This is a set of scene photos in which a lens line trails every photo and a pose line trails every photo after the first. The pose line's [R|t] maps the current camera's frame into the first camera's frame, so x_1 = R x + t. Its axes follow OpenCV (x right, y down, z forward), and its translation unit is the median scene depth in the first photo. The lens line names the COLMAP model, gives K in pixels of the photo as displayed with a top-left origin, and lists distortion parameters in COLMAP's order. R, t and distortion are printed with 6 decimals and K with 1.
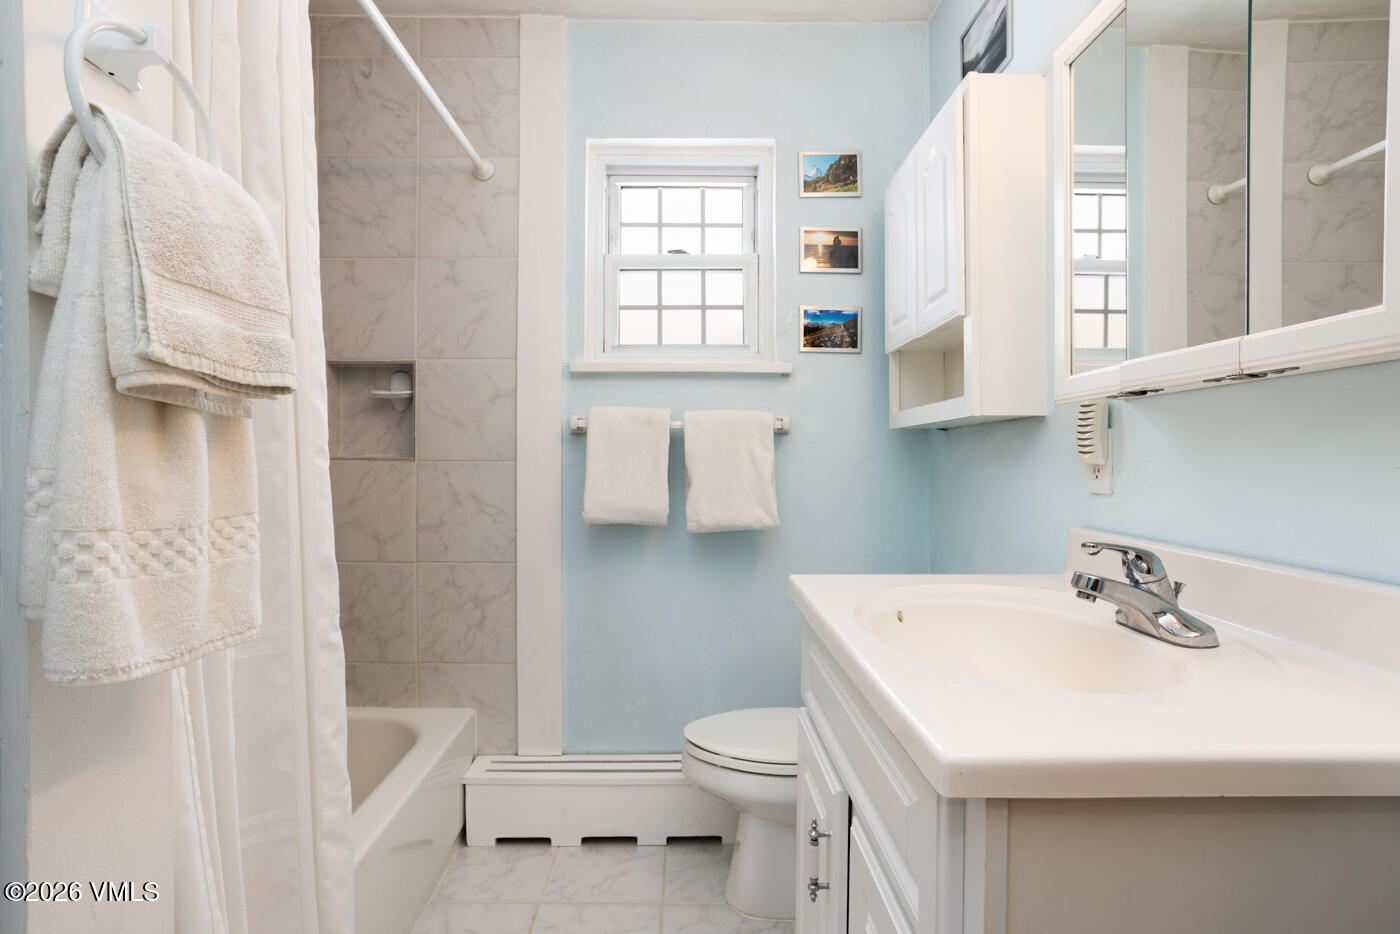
lens RADIAL K [[708.2, 0, 693.3], [0, 708.2, 473.0], [0, 0, 1]] dist [-0.037614, 0.031396]
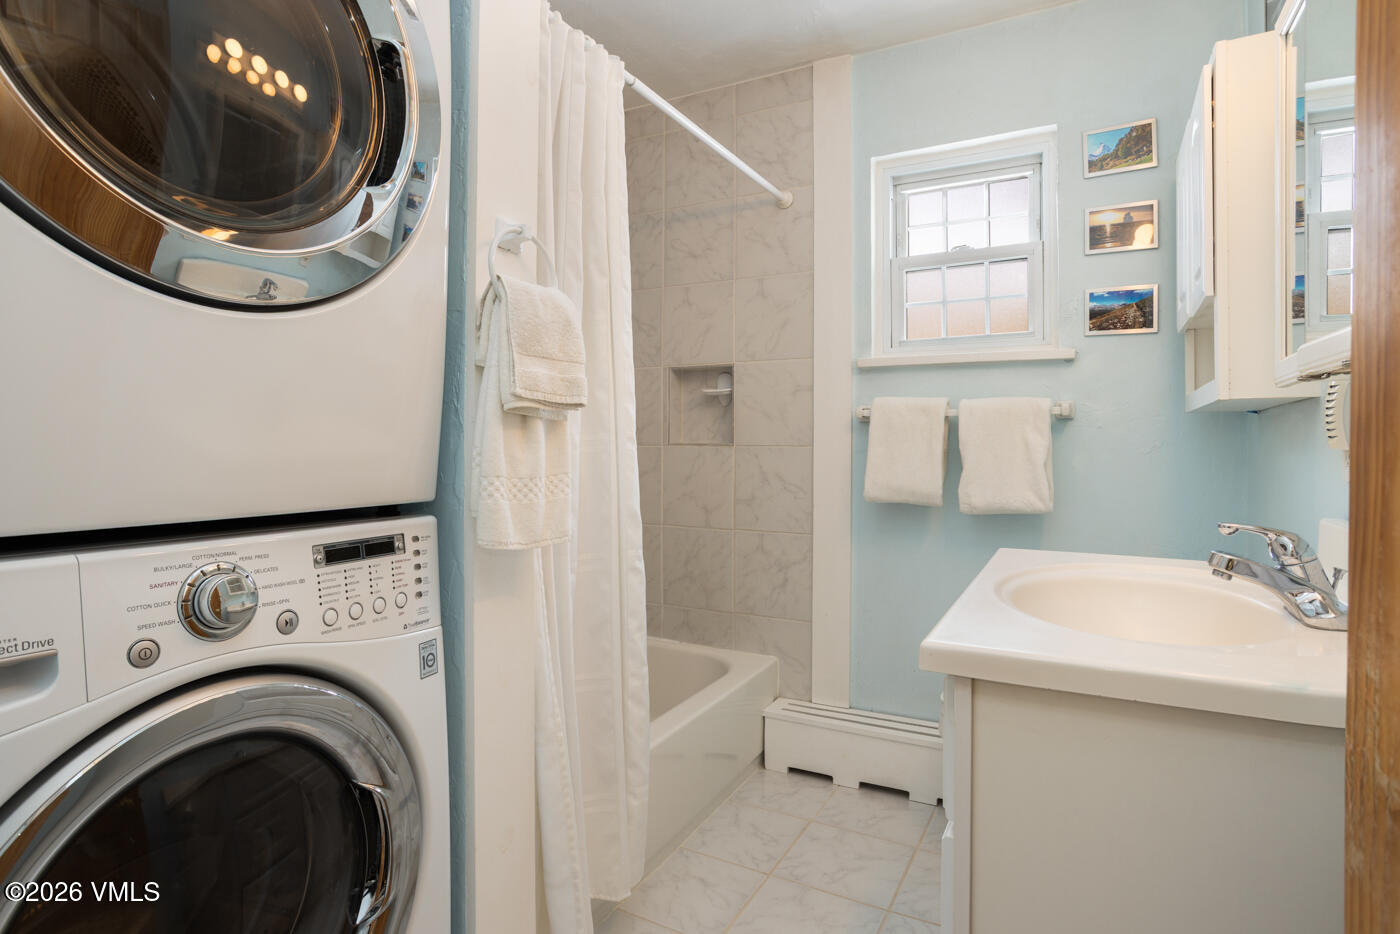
lens RADIAL K [[733.4, 0, 706.0], [0, 733.4, 461.0], [0, 0, 1]] dist [0.000665, 0.001845]
pose [[0.881594, 0.012093, -0.471853, 0.172974], [-0.011335, 0.999926, 0.004449, 0.004031], [0.471872, 0.001426, 0.881666, -0.150413]]
